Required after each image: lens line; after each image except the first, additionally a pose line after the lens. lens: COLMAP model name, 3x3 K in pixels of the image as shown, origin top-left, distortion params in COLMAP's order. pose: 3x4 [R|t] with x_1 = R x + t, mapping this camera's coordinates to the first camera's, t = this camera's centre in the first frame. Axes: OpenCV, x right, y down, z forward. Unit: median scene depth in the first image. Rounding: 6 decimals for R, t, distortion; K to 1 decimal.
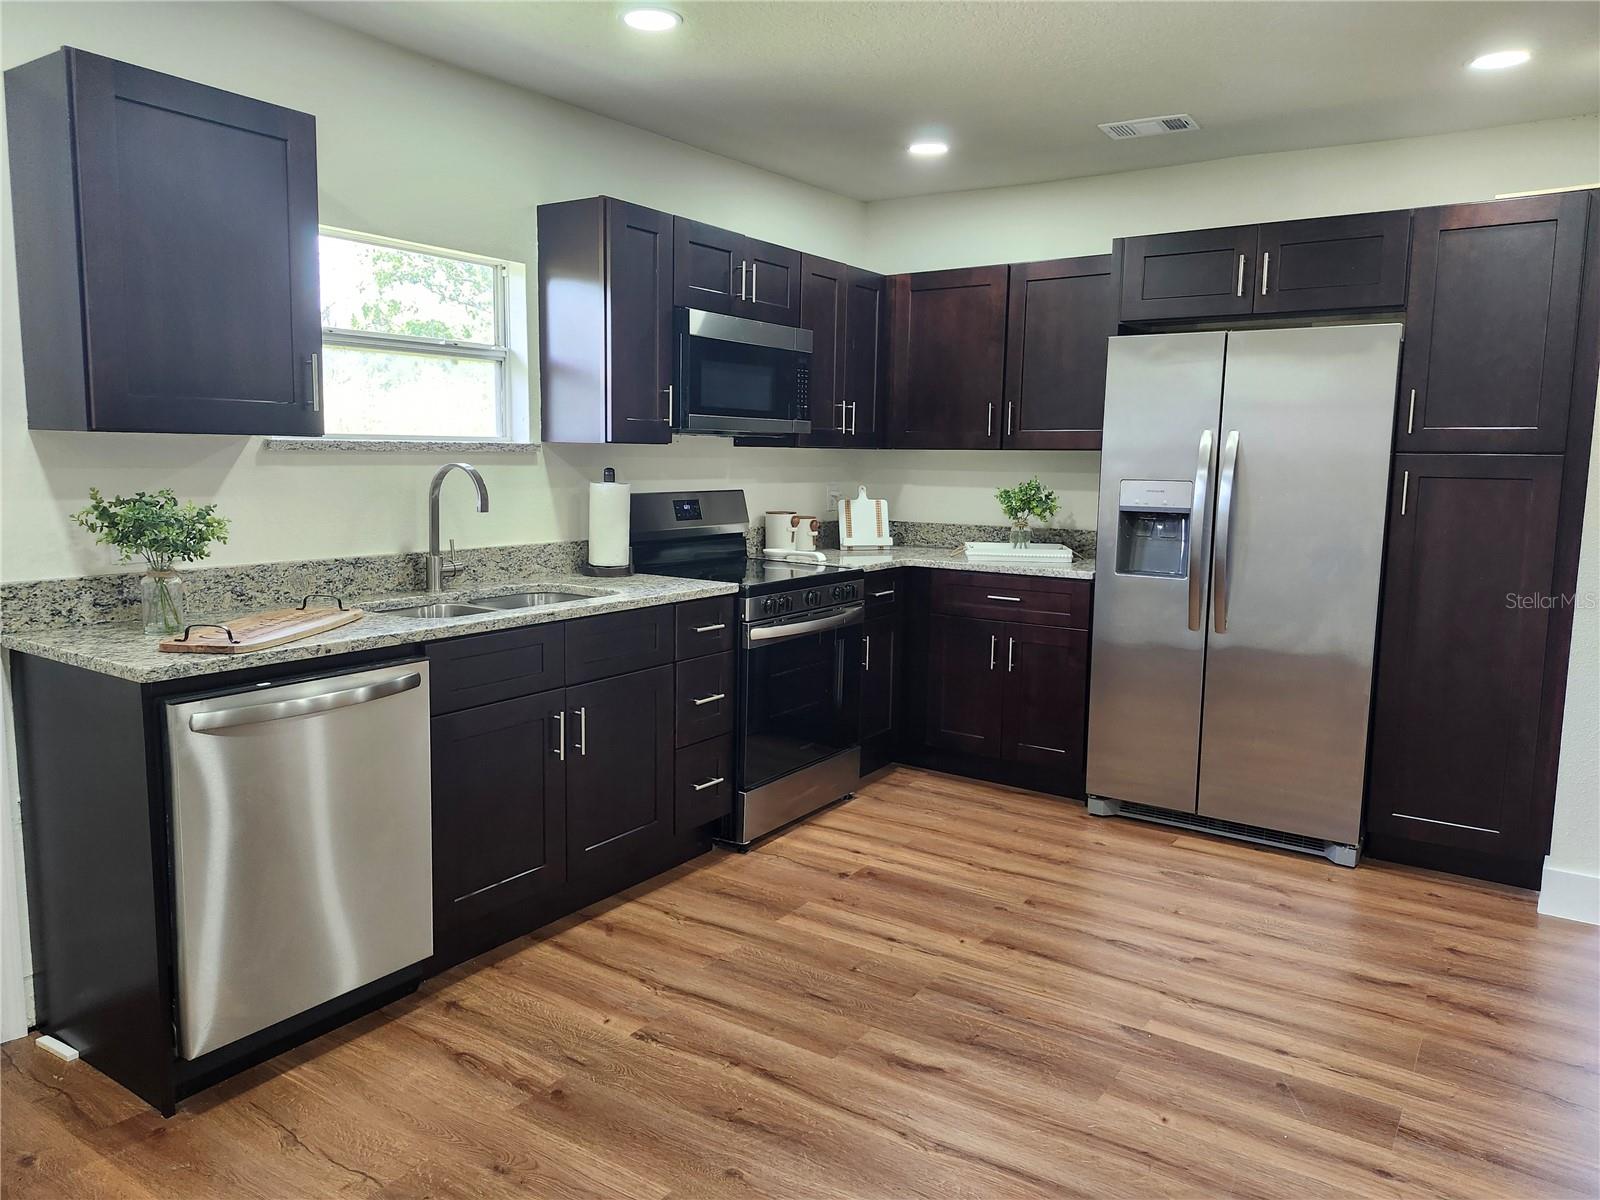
lens RADIAL K [[1093.0, 0, 794.0], [0, 1093.0, 591.4], [0, 0, 1]] dist [0.086904, -0.115015]
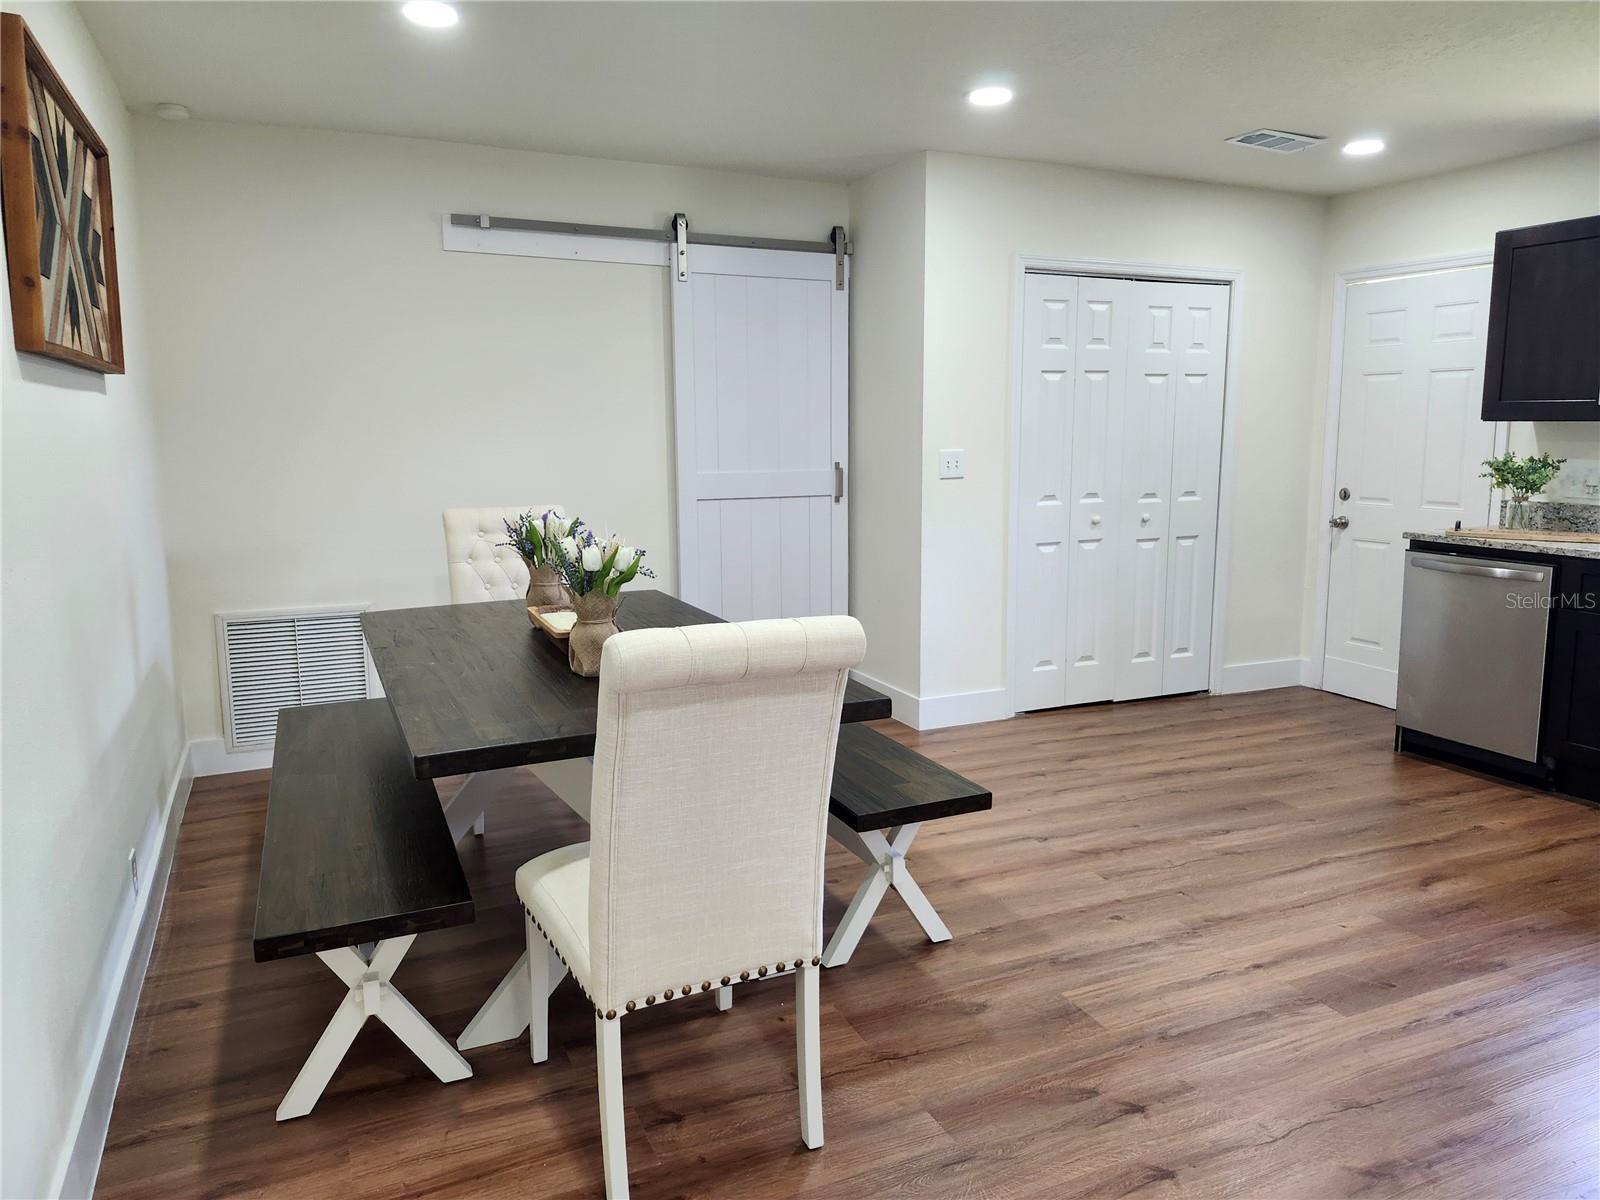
lens RADIAL K [[1093.0, 0, 794.0], [0, 1093.0, 591.4], [0, 0, 1]] dist [0.086904, -0.115015]
pose [[-0.516456, 0.118181, -0.848119, 1.612124], [-0.104898, 0.974240, 0.199632, -0.108325], [0.849864, 0.192067, -0.490755, 0.922827]]
